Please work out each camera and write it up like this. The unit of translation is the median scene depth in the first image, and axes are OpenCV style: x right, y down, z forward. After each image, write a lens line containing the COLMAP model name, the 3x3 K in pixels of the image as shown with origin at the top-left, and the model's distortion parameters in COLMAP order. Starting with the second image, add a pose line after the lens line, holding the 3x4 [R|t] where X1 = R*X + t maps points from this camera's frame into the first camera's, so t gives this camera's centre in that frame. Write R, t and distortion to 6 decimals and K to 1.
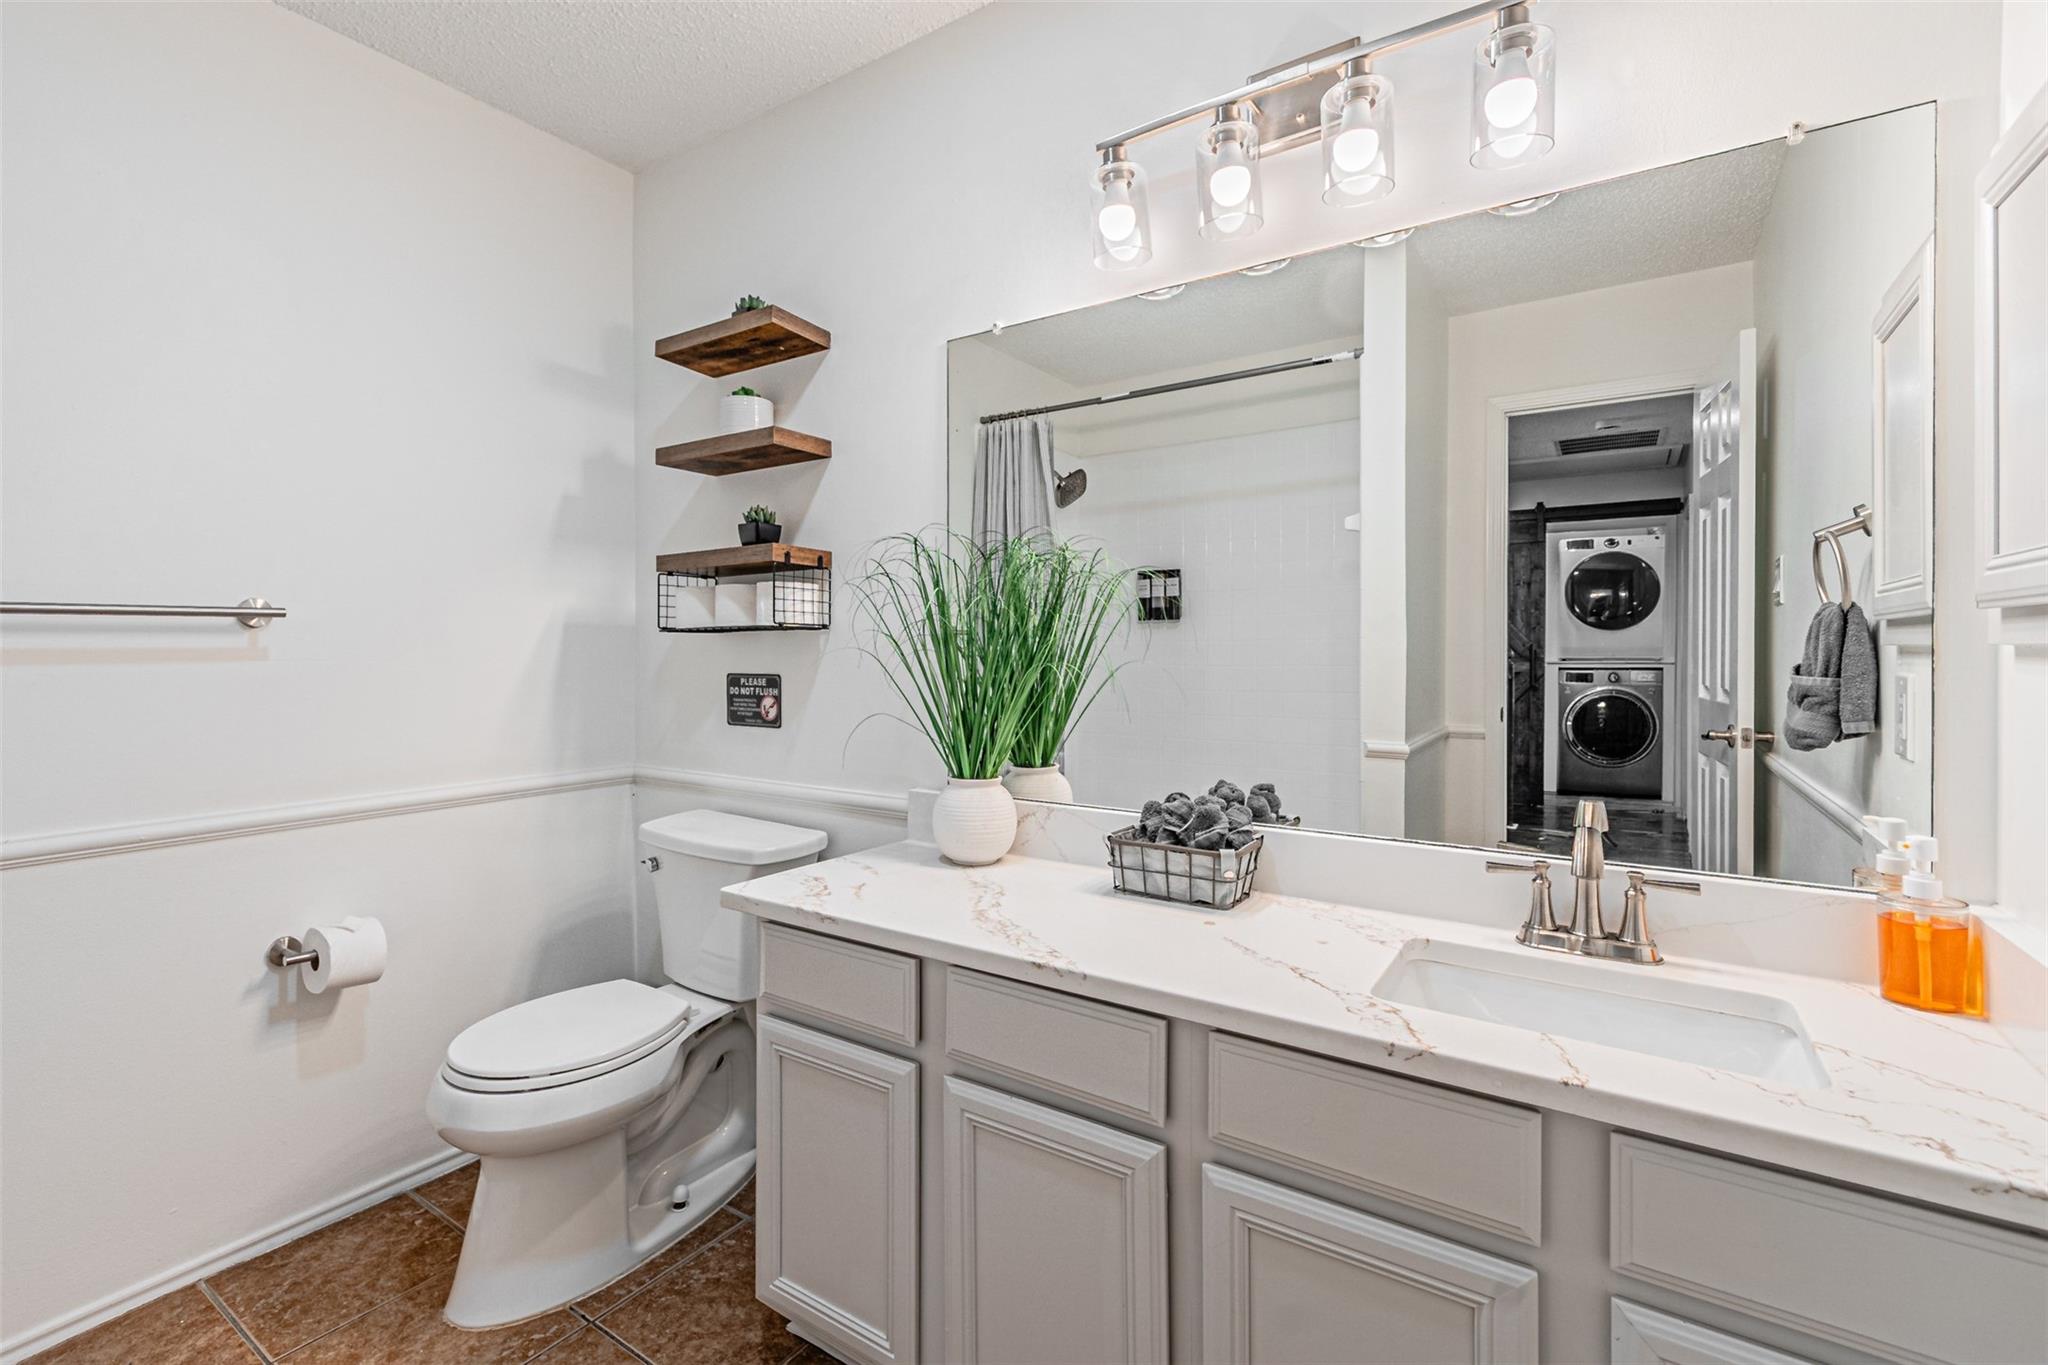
lens RADIAL K [[890.1, 0, 1002.2], [0, 890.1, 656.7], [0, 0, 1]] dist [0.001398, -0.000025]
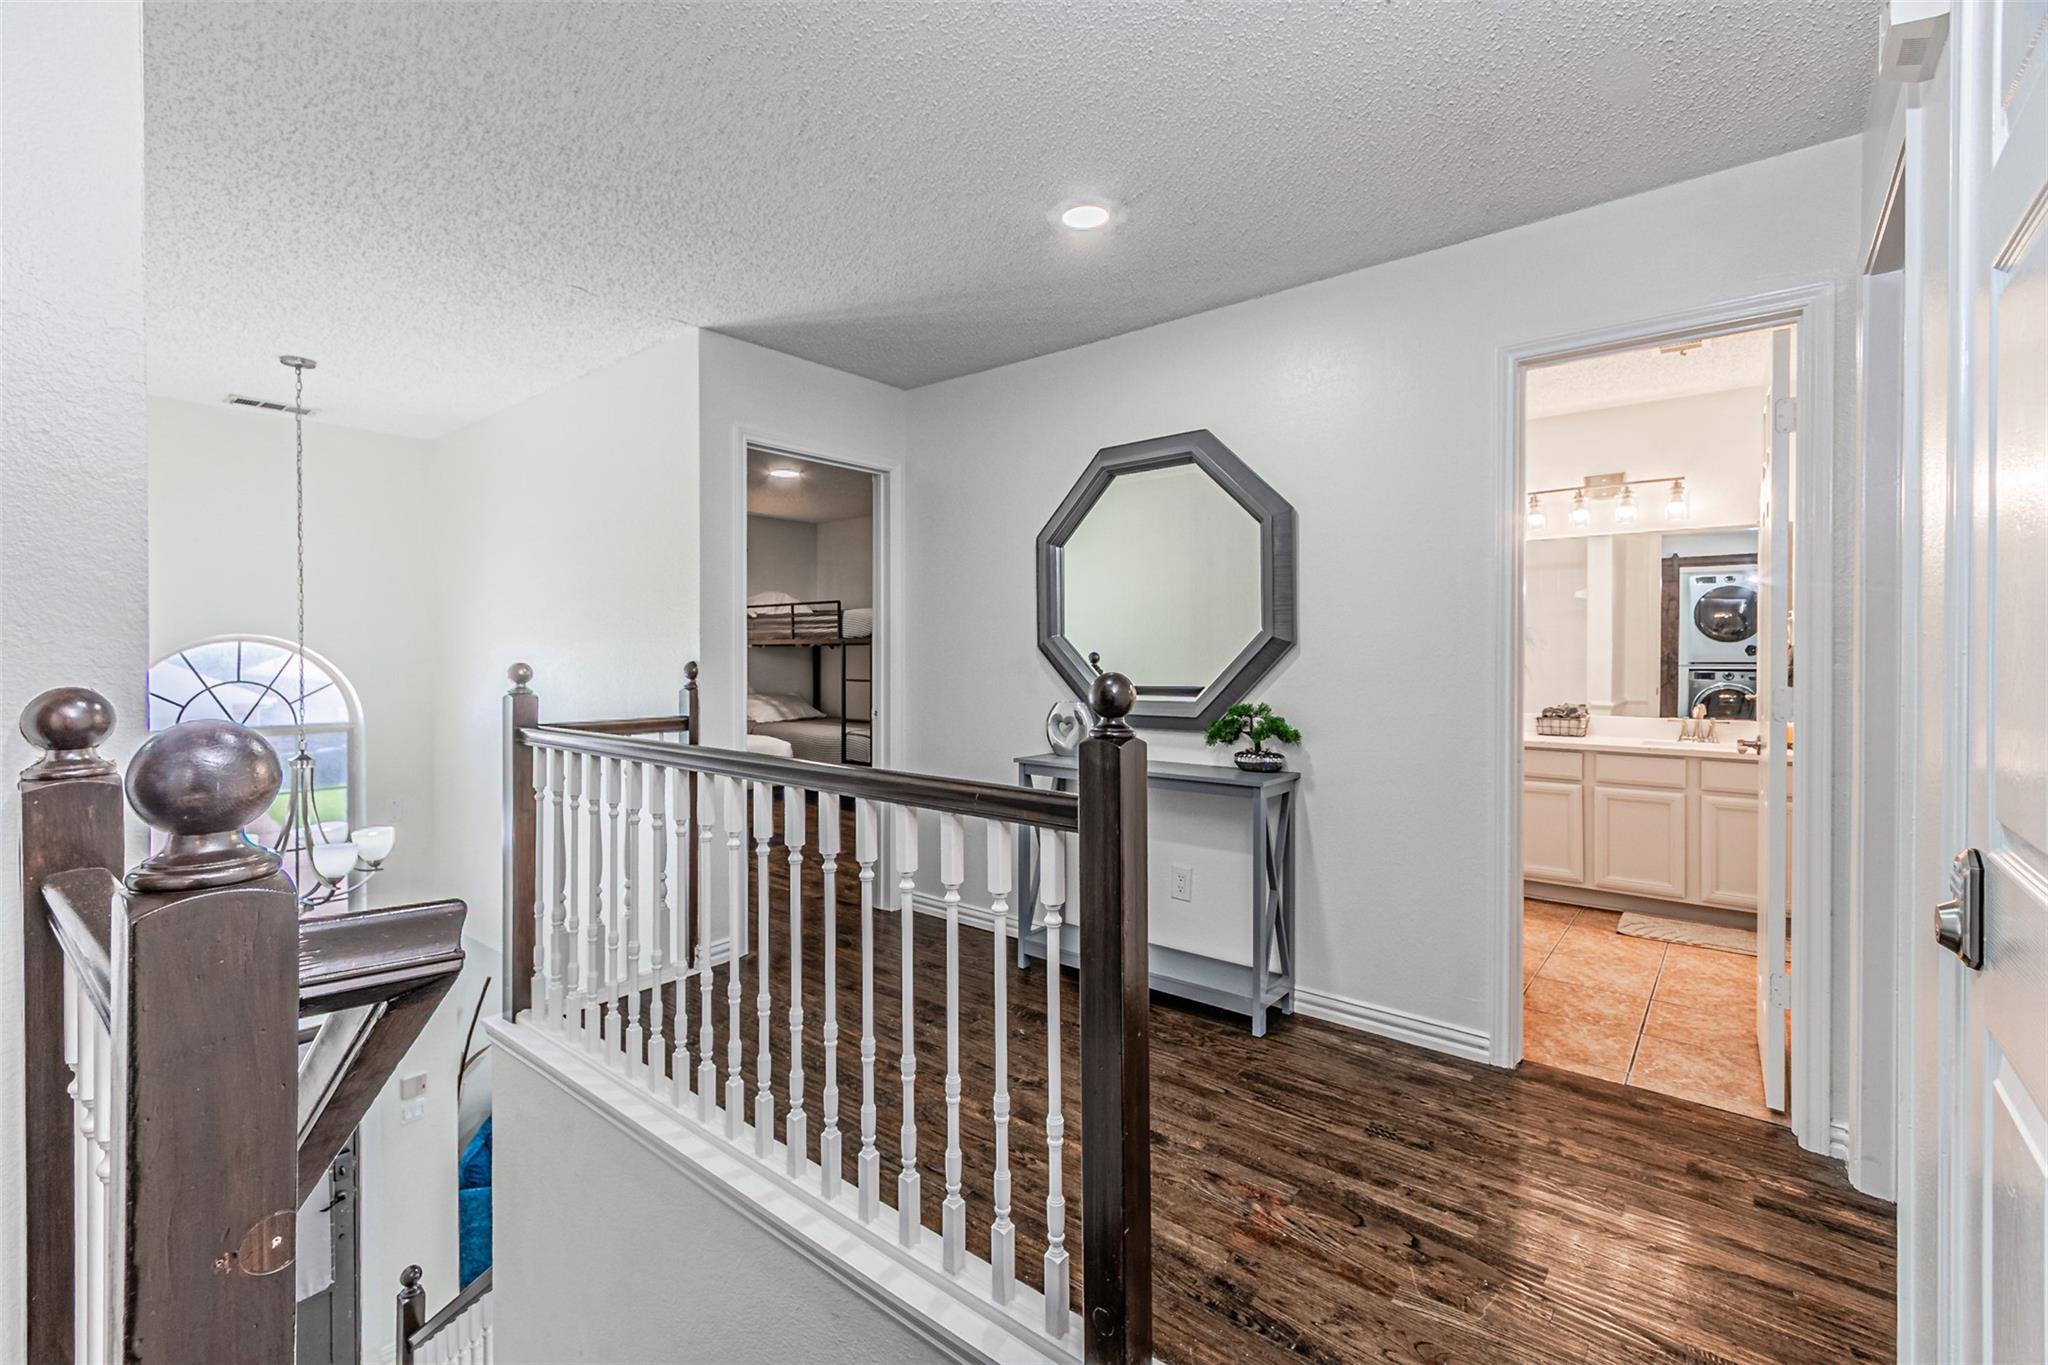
lens RADIAL K [[890.1, 0, 1002.2], [0, 890.1, 656.7], [0, 0, 1]] dist [0.001398, -0.000025]
pose [[0.995151, 0.004346, -0.098262, -0.331139], [-0.004473, 0.999989, -0.001077, -0.000795], [0.098256, 0.001511, 0.995160, -0.530850]]
